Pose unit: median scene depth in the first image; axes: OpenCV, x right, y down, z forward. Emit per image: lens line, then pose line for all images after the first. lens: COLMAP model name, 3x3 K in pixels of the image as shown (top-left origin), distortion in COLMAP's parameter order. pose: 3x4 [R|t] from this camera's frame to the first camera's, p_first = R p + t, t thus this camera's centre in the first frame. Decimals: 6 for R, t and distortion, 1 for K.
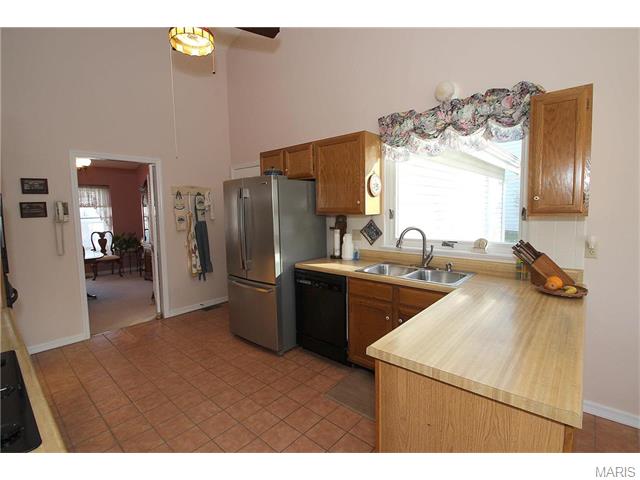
lens RADIAL K [[305.9, 0, 316.2], [0, 305.9, 241.1], [0, 0, 1]] dist [0.000184, -0.005887]
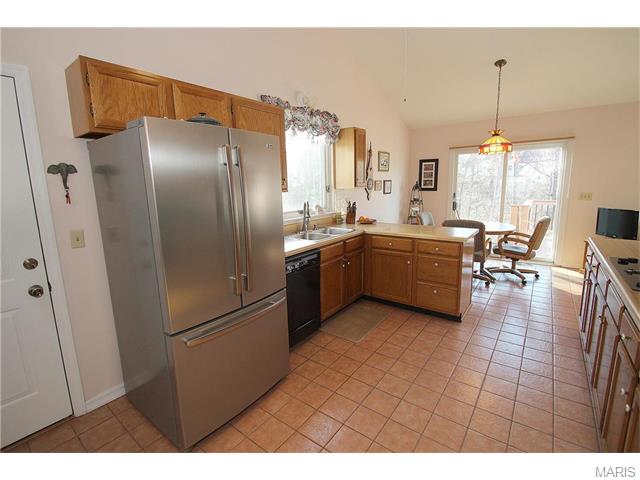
lens RADIAL K [[305.9, 0, 313.2], [0, 305.9, 239.5], [0, 0, 1]] dist [0.000184, -0.005887]
pose [[-0.085442, -0.159729, 0.983456, -1.084843], [0.135620, 0.976014, 0.170303, -0.111585], [-0.987070, 0.147928, -0.061731, 1.218658]]
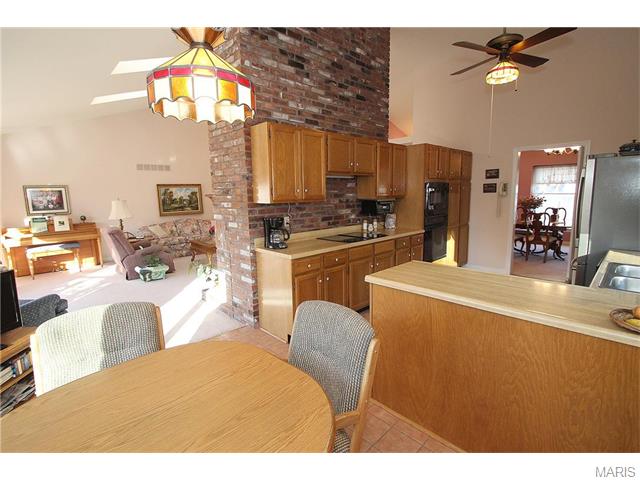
lens RADIAL K [[305.9, 0, 318.3], [0, 305.9, 239.6], [0, 0, 1]] dist [0.000184, -0.005887]
pose [[-0.067481, 0.168113, -0.983455, 1.139225], [-0.083084, 0.981332, 0.173451, -0.048978], [0.994255, 0.093414, -0.052254, 0.220220]]
